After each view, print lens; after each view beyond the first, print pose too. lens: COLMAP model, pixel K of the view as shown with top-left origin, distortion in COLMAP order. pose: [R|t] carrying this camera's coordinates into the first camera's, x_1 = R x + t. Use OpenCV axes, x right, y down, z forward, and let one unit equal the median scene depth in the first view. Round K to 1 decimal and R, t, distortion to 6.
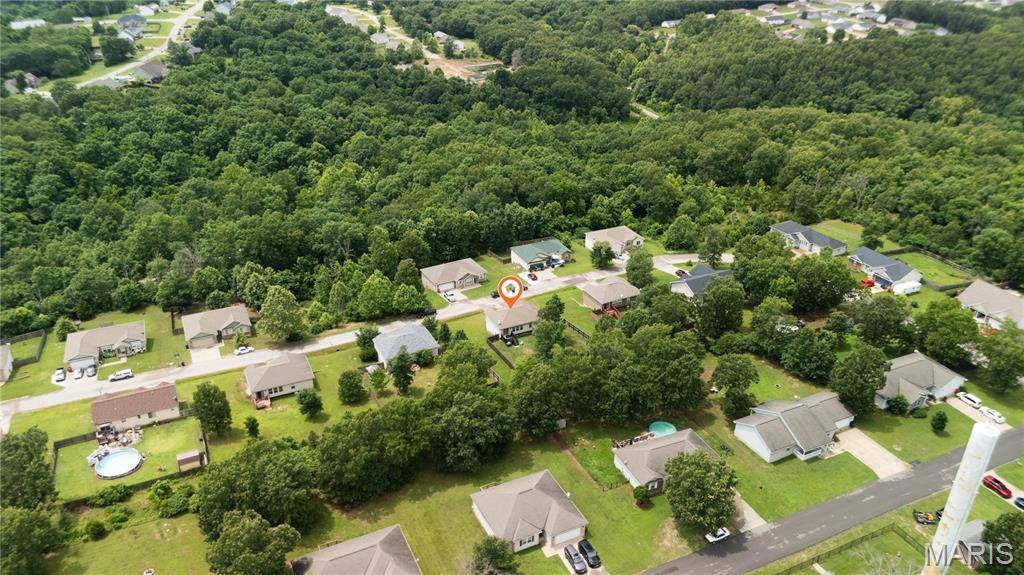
lens RADIAL K [[754.3, 0, 507.0], [0, 754.3, 287.0], [0, 0, 1]] dist [0.046905, -0.033422]
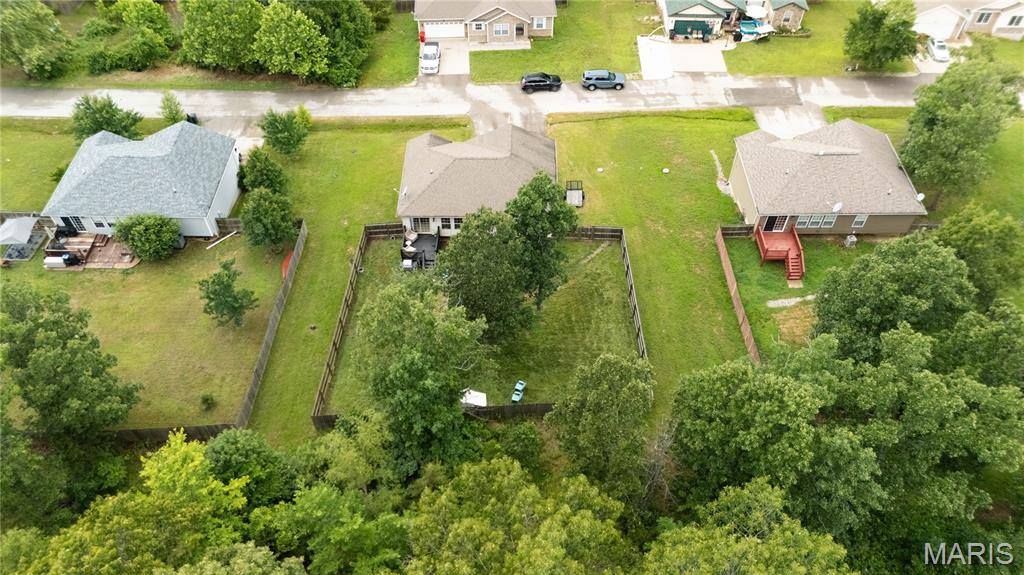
lens RADIAL K [[754.3, 0, 516.4], [0, 754.3, 287.7], [0, 0, 1]] dist [0.046905, -0.033422]
pose [[0.895495, 0.337515, -0.290125, 0.105434], [-0.202171, 0.889200, 0.410427, -0.045668], [0.396504, -0.308880, 0.864510, 0.523945]]
